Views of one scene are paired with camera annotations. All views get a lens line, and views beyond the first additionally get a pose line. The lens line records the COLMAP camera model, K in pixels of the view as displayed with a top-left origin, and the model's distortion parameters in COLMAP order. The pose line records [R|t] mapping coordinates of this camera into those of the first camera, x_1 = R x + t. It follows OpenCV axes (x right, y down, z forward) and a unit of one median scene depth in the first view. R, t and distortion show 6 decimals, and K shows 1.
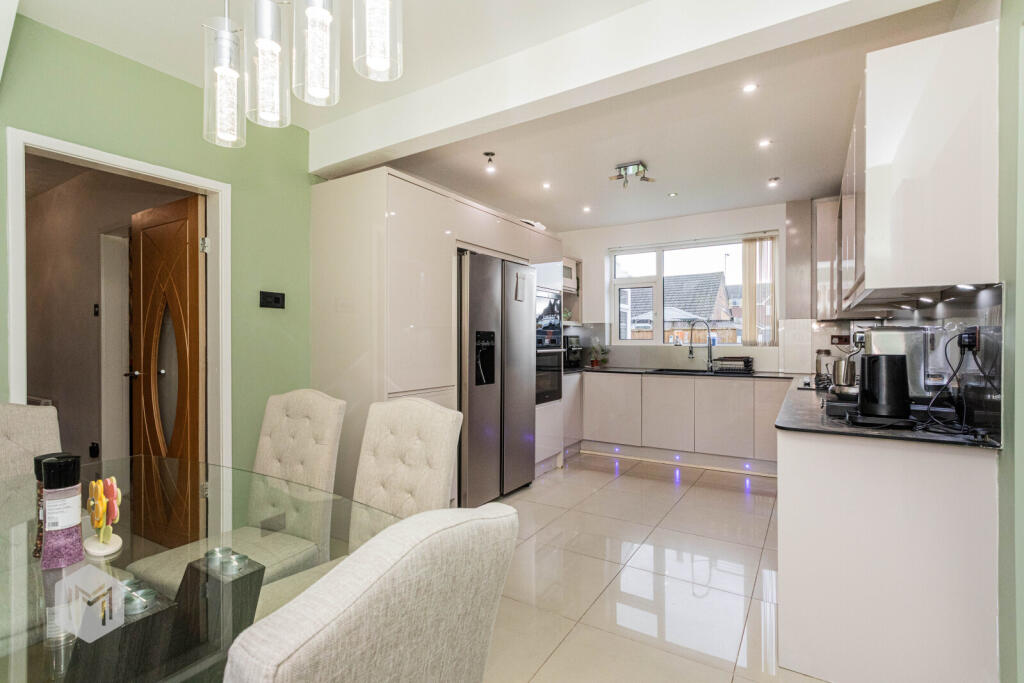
lens RADIAL K [[485.4, 0, 509.8], [0, 485.4, 342.3], [0, 0, 1]] dist [-0.001514, -0.000282]
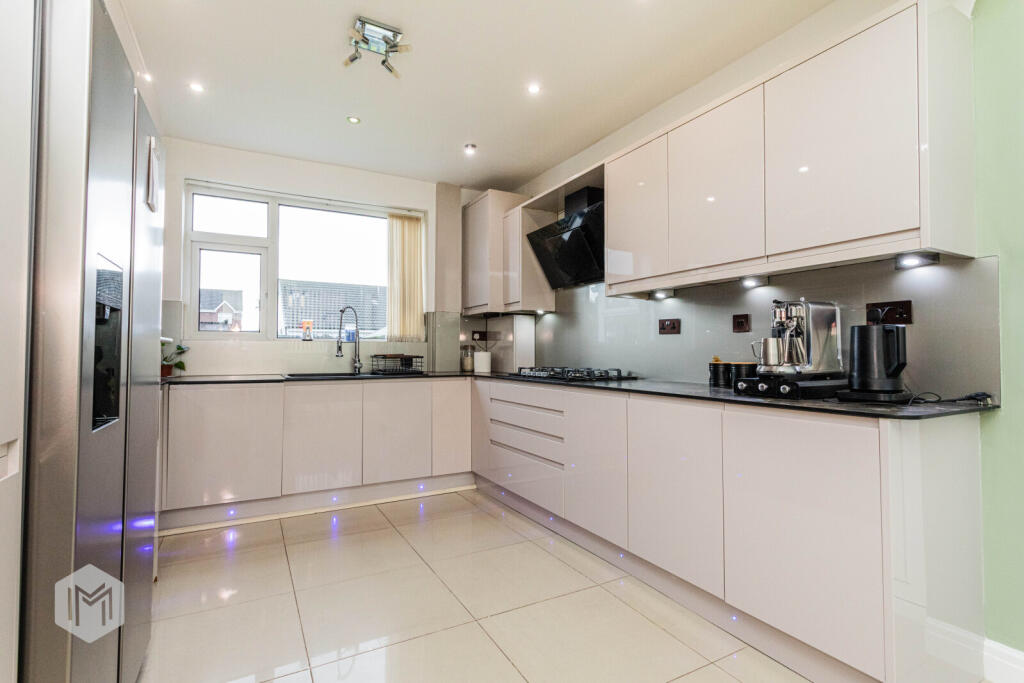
lens RADIAL K [[485.4, 0, 509.8], [0, 485.4, 339.3], [0, 0, 1]] dist [-0.001514, -0.000282]
pose [[0.498917, 0.022315, 0.866363, -0.140402], [0.001992, 0.999636, -0.026895, 0.027814], [-0.866648, 0.015144, 0.498691, 0.434571]]
